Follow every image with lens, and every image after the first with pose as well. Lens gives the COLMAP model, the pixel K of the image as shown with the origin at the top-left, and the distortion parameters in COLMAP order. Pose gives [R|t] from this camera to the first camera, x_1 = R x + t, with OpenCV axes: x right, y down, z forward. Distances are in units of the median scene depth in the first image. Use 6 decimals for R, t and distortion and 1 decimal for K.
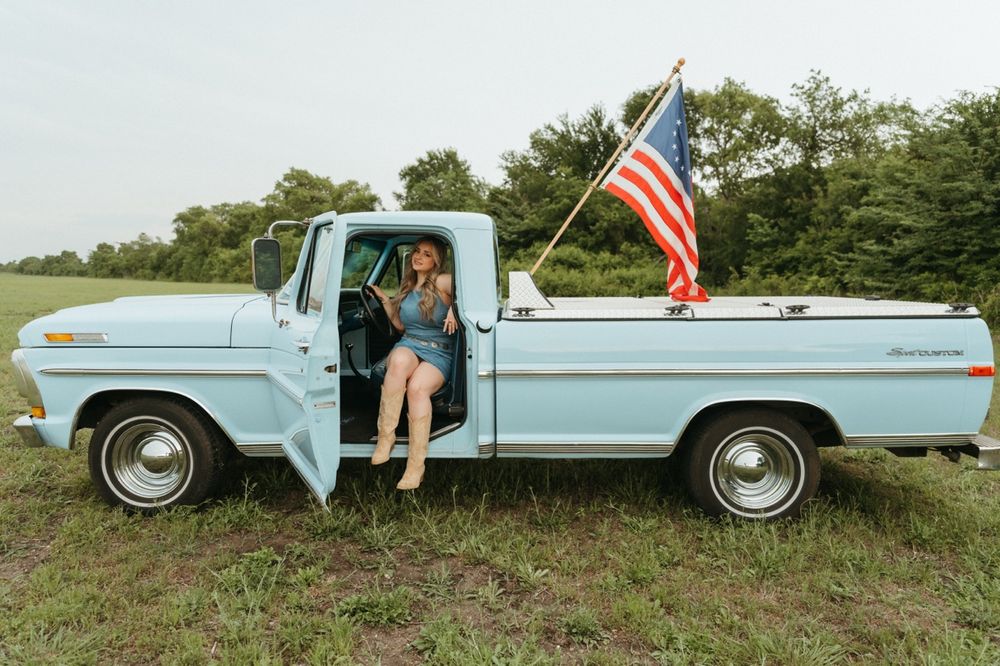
lens RADIAL K [[728.1, 0, 502.4], [0, 728.1, 344.9], [0, 0, 1]] dist [0.035762, -0.001226]
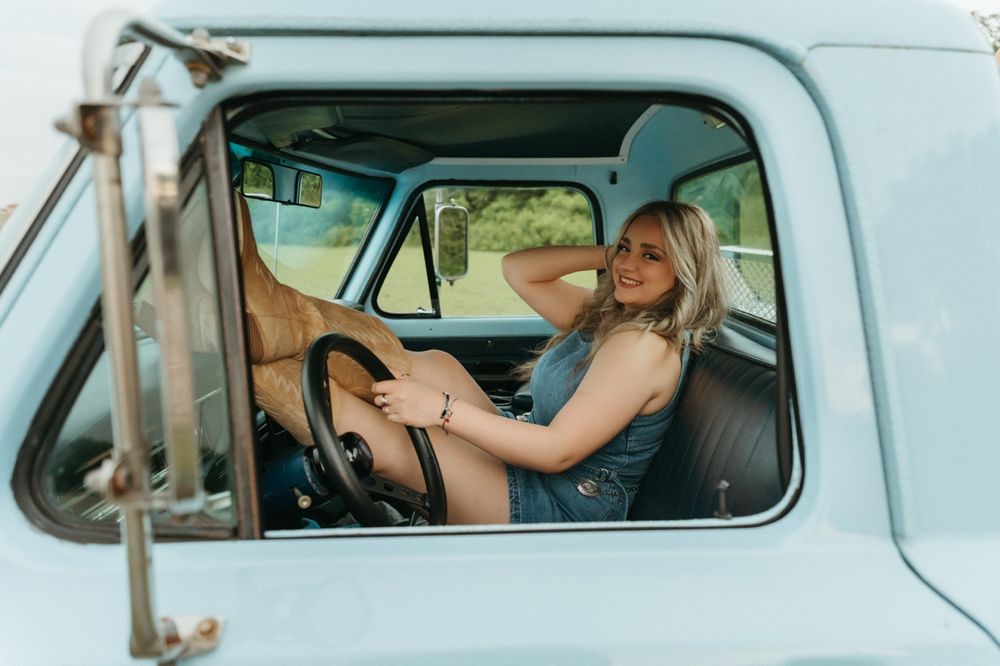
lens RADIAL K [[721.9, 0, 525.5], [0, 721.9, 332.2], [0, 0, 1]] dist [0.058221, -0.000927]
pose [[0.999187, -0.027606, 0.029387, -0.018931], [0.026297, 0.998683, 0.044046, -0.013731], [-0.030564, -0.043238, 0.998597, 0.111685]]
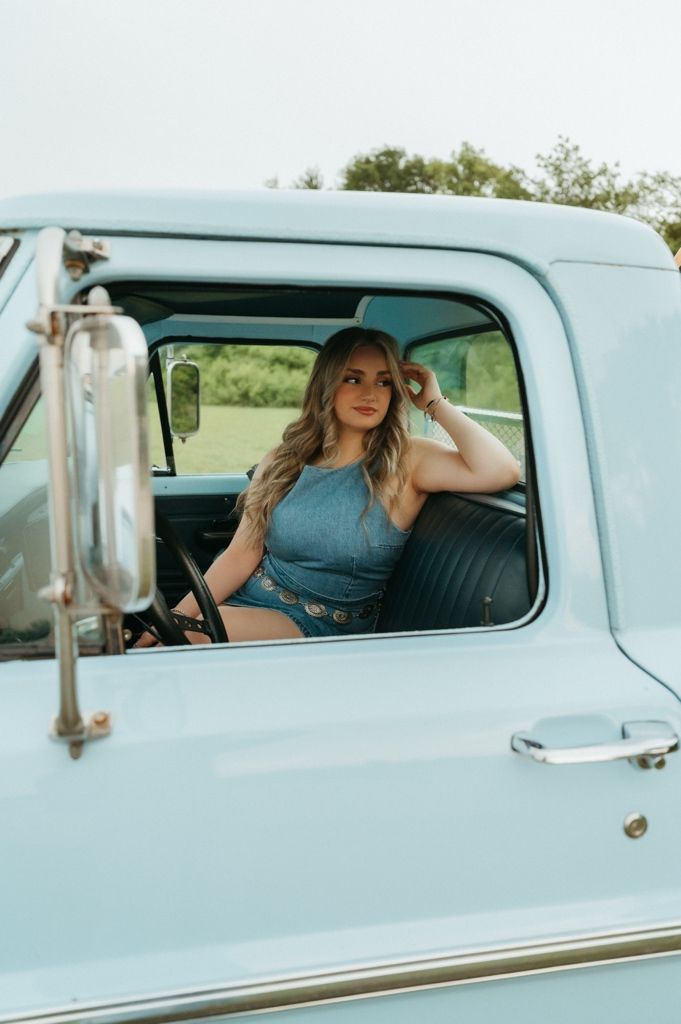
lens RADIAL K [[797.3, 0, 340.5], [0, 797.3, 512.0], [0, 0, 1]] dist [0.066724, -0.001091]
pose [[0.981360, -0.040986, 0.187756, -0.024871], [0.027944, 0.997043, 0.071587, -0.013818], [-0.190135, -0.065006, 0.979603, 0.102340]]
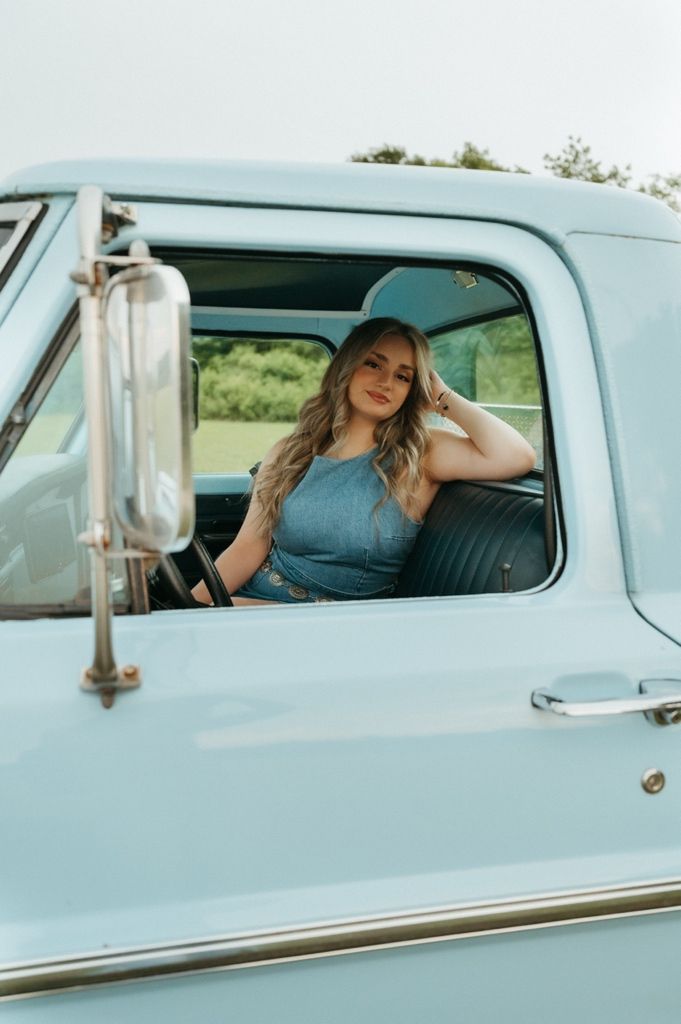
lens RADIAL K [[861.4, 0, 354.3], [0, 861.4, 522.9], [0, 0, 1]] dist [0.073763, -0.001549]
pose [[0.976861, -0.039042, 0.210281, -0.026841], [0.028513, 0.998194, 0.052876, -0.011215], [-0.211966, -0.045657, 0.976210, 0.099111]]
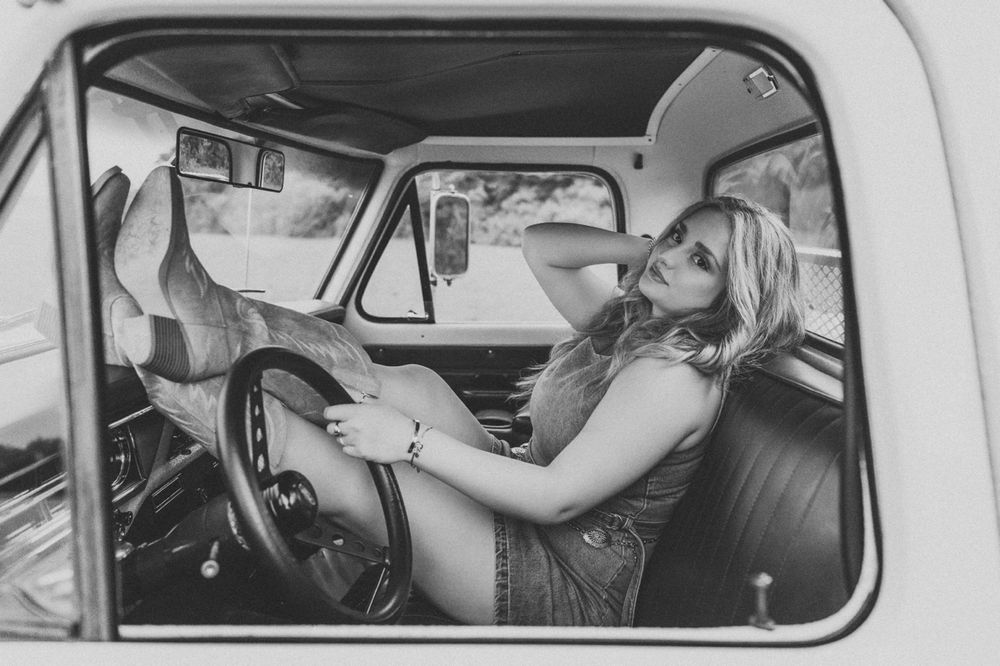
lens RADIAL K [[778.6, 0, 515.0], [0, 778.6, 335.0], [0, 0, 1]] dist [0.066724, -0.001091]
pose [[0.999833, -0.009548, -0.015609, -0.017078], [0.010224, 0.998989, 0.043786, -0.014078], [0.015176, -0.043939, 0.998919, 0.117676]]
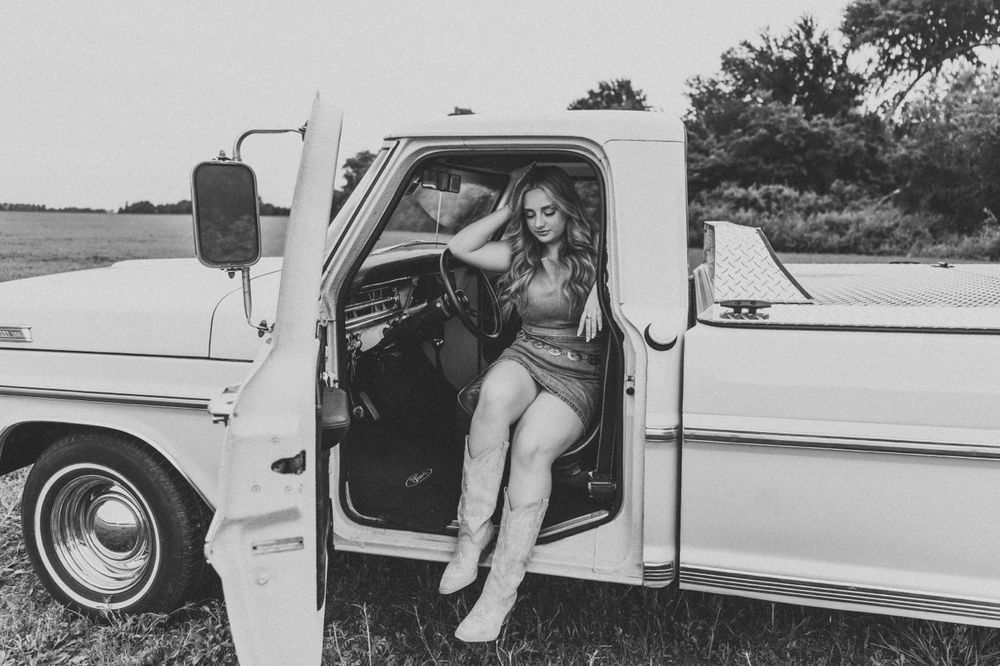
lens RADIAL K [[765.1, 0, 500.2], [0, 765.1, 327.9], [0, 0, 1]] dist [0.056753, 0.000663]
pose [[0.974276, 0.029921, -0.223365, -0.001988], [-0.020013, 0.998718, 0.046489, -0.007108], [0.224470, -0.040822, 0.973626, 0.061607]]
